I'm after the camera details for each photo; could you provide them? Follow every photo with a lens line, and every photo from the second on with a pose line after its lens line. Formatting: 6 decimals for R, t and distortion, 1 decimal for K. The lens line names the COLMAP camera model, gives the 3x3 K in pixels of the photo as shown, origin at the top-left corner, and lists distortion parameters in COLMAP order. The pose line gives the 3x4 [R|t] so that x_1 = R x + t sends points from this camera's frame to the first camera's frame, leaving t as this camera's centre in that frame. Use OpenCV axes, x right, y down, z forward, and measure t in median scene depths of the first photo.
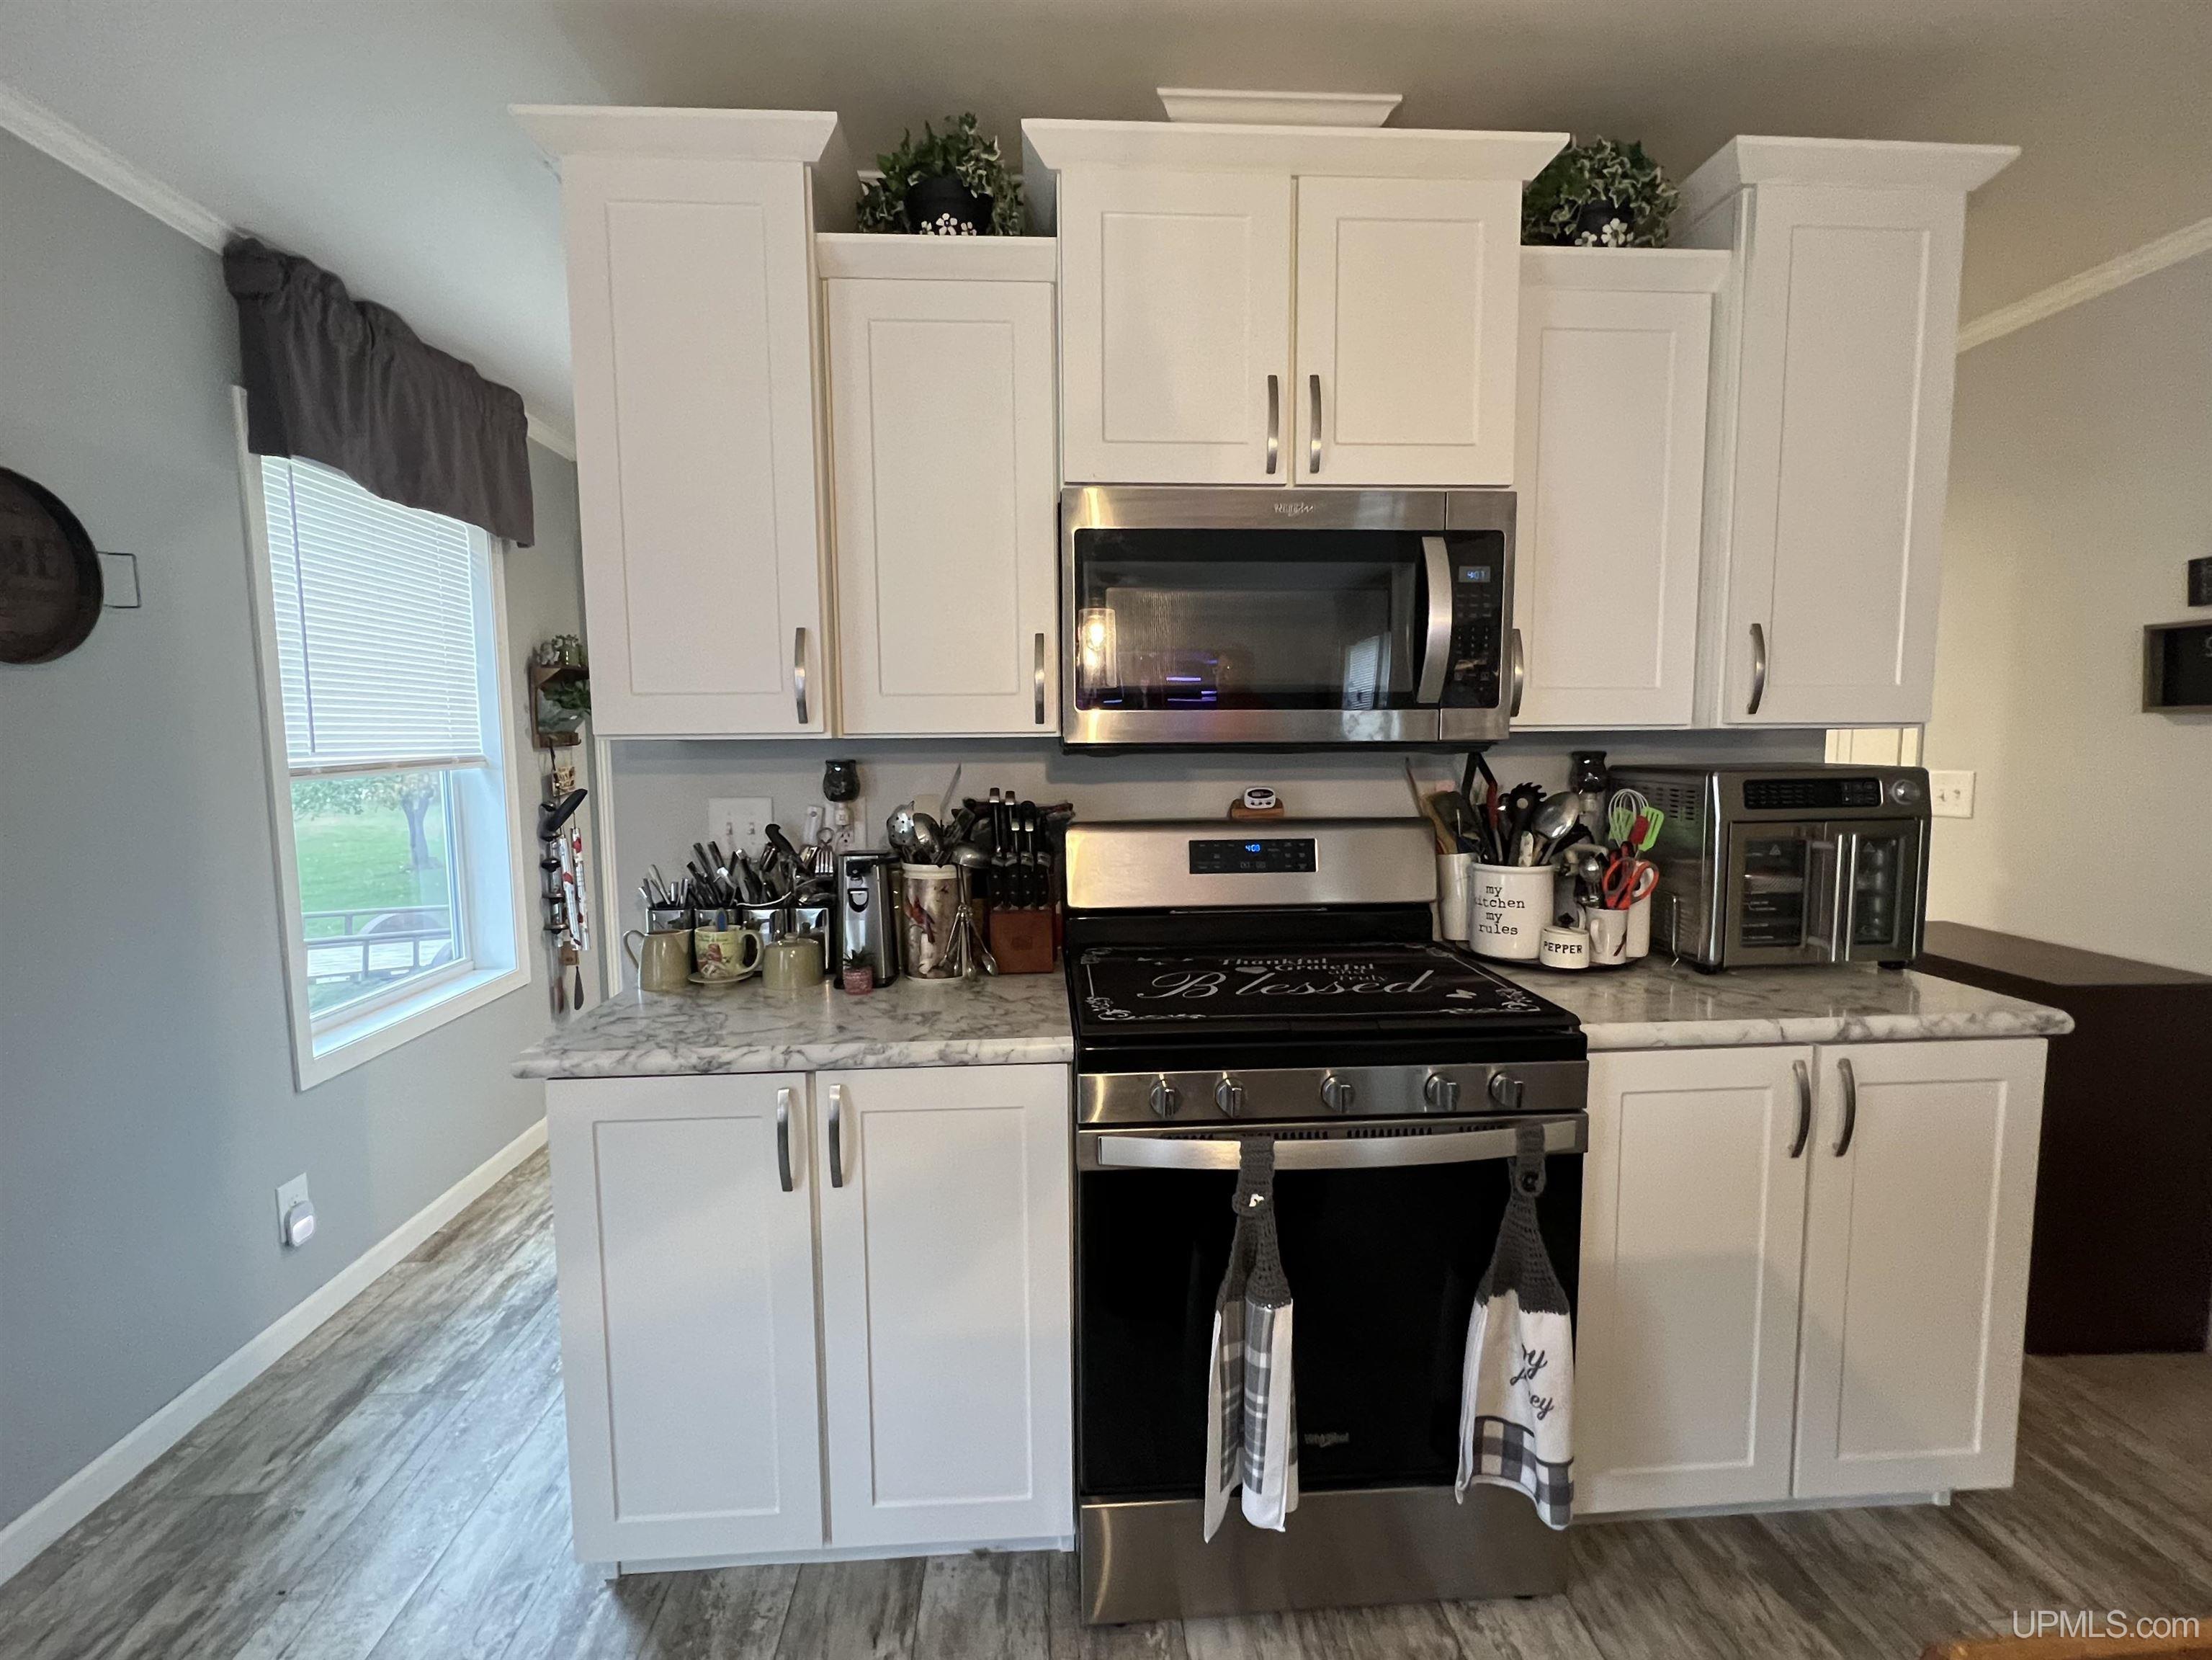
lens RADIAL K [[996.0, 0, 1111.3], [0, 996.0, 826.1], [0, 0, 1]] dist [0.001377, 0.001045]
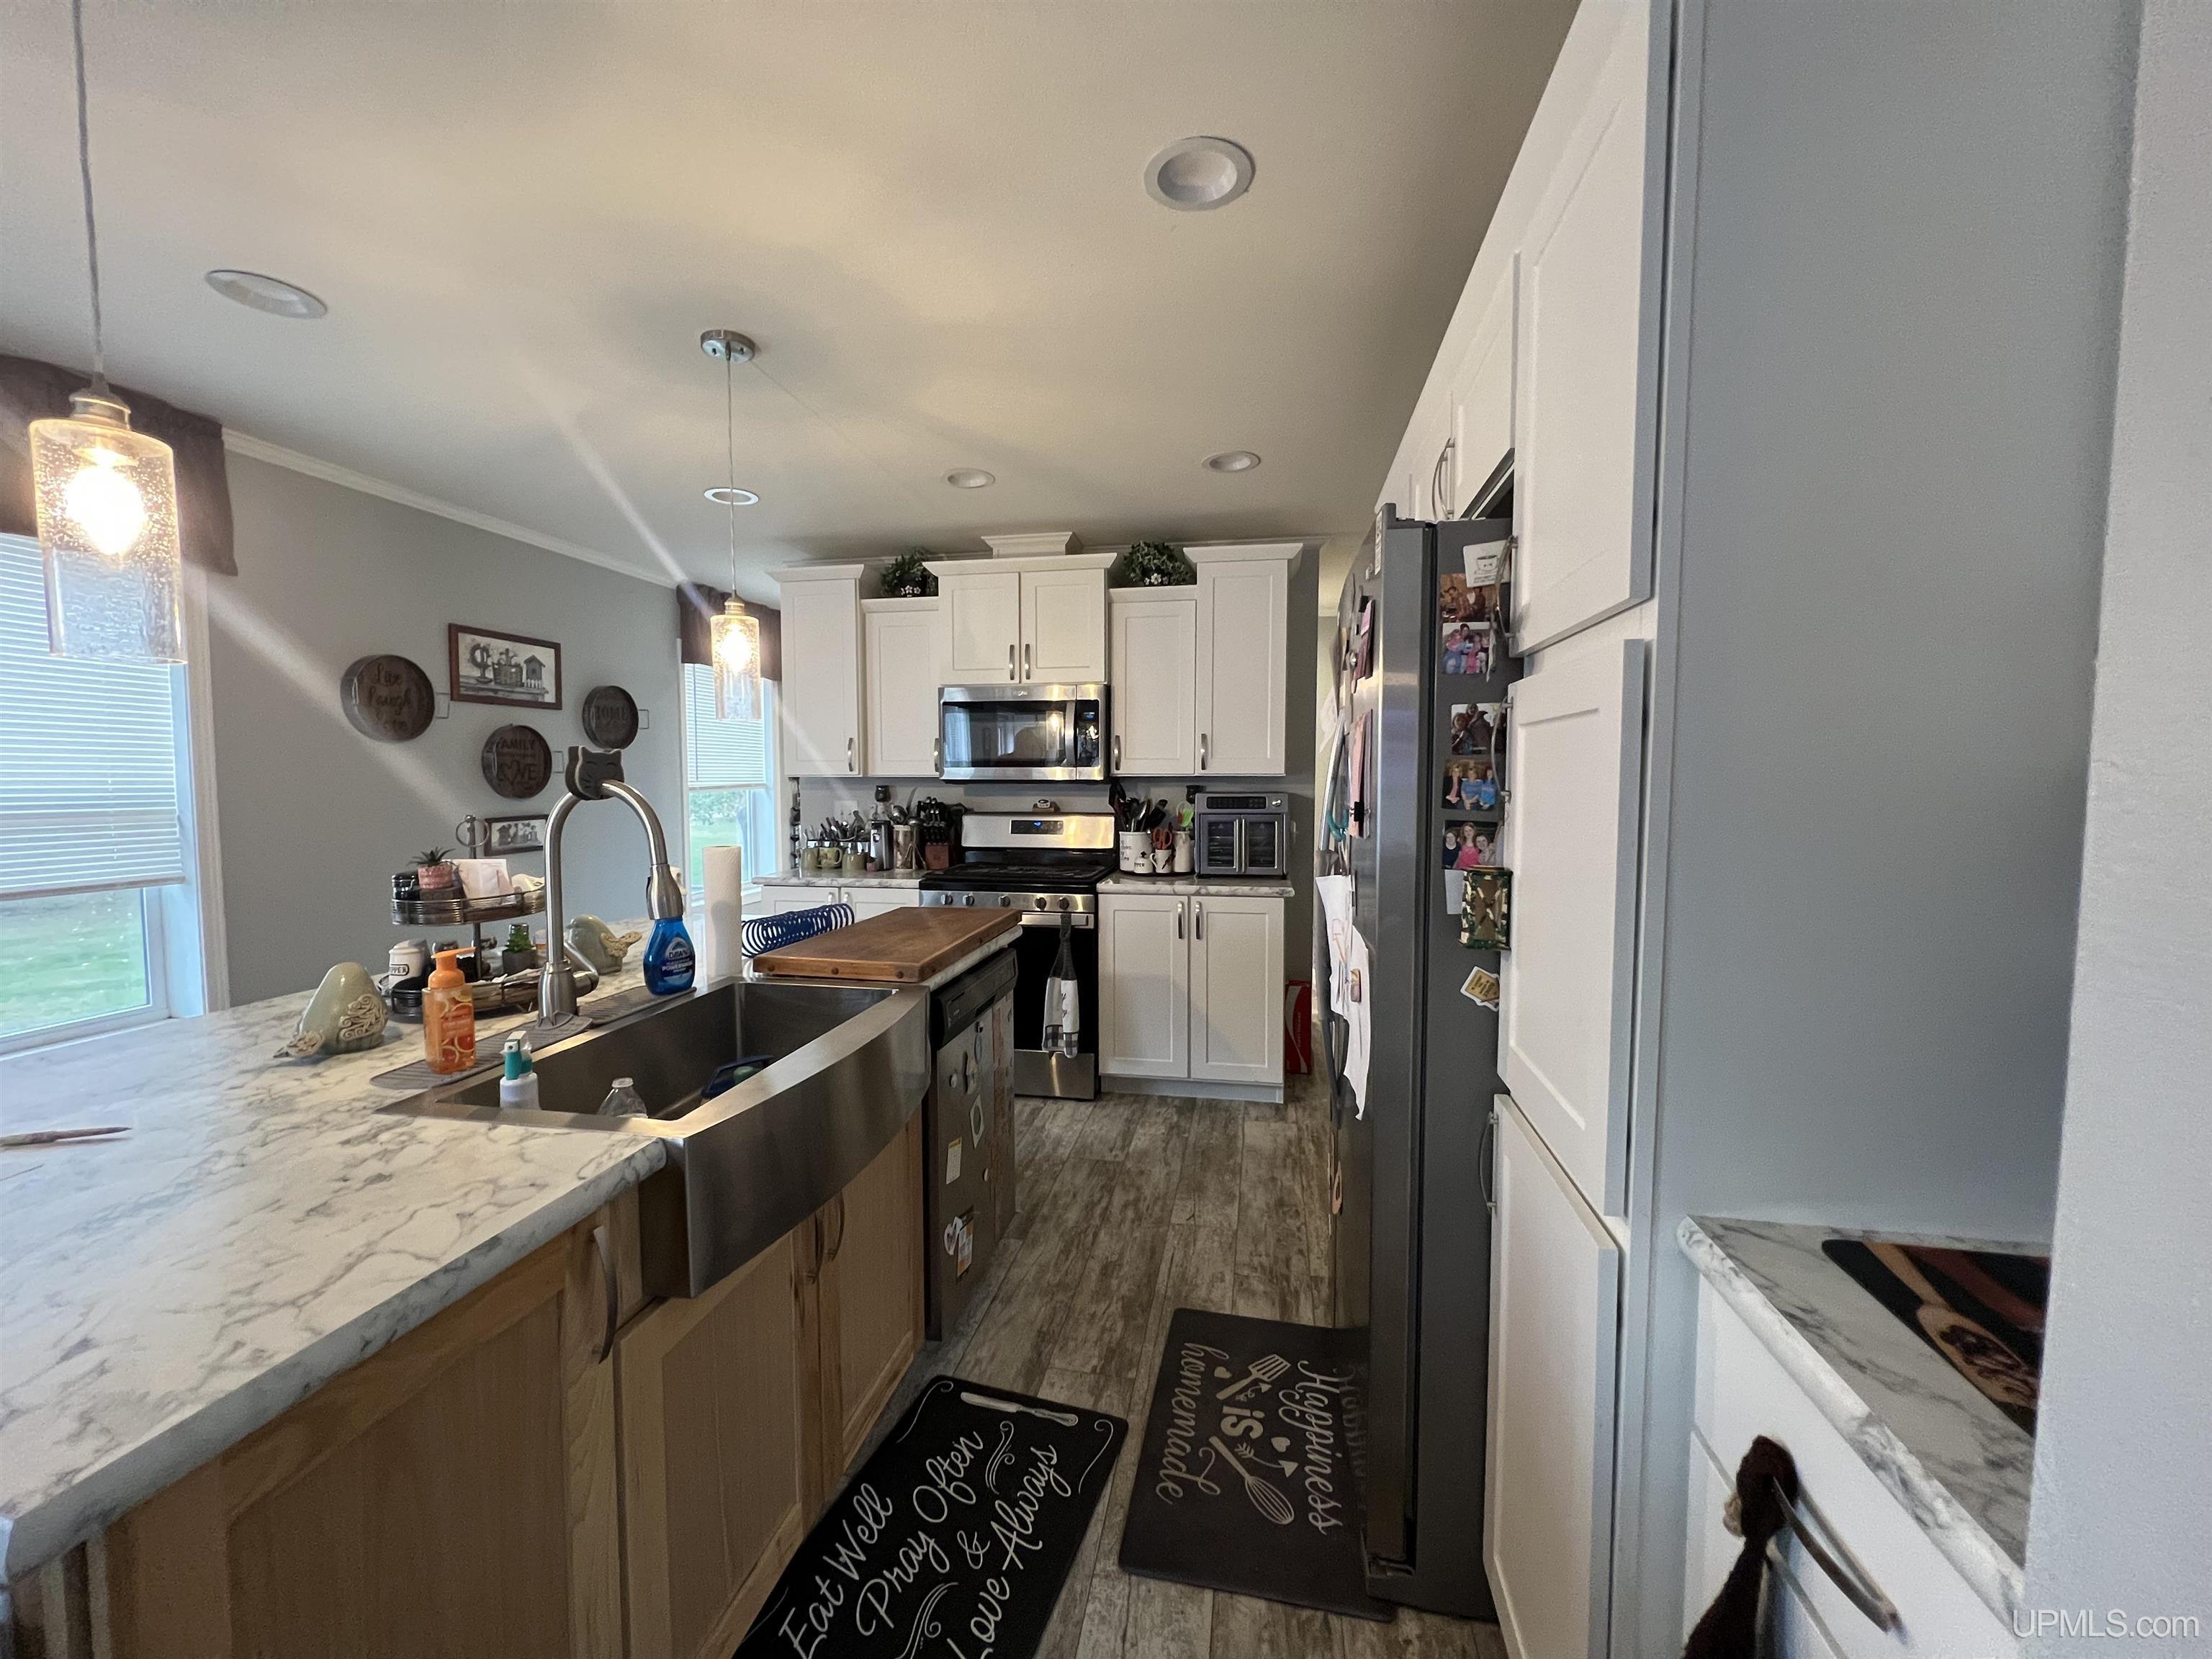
lens RADIAL K [[893.7, 0, 1098.8], [0, 893.7, 829.9], [0, 0, 1]] dist [0.000213, -0.000247]
pose [[0.970938, 0.022667, -0.238255, 0.882105], [-0.029460, 0.999254, -0.024987, 0.094187], [0.237510, 0.031280, 0.970881, -1.154972]]
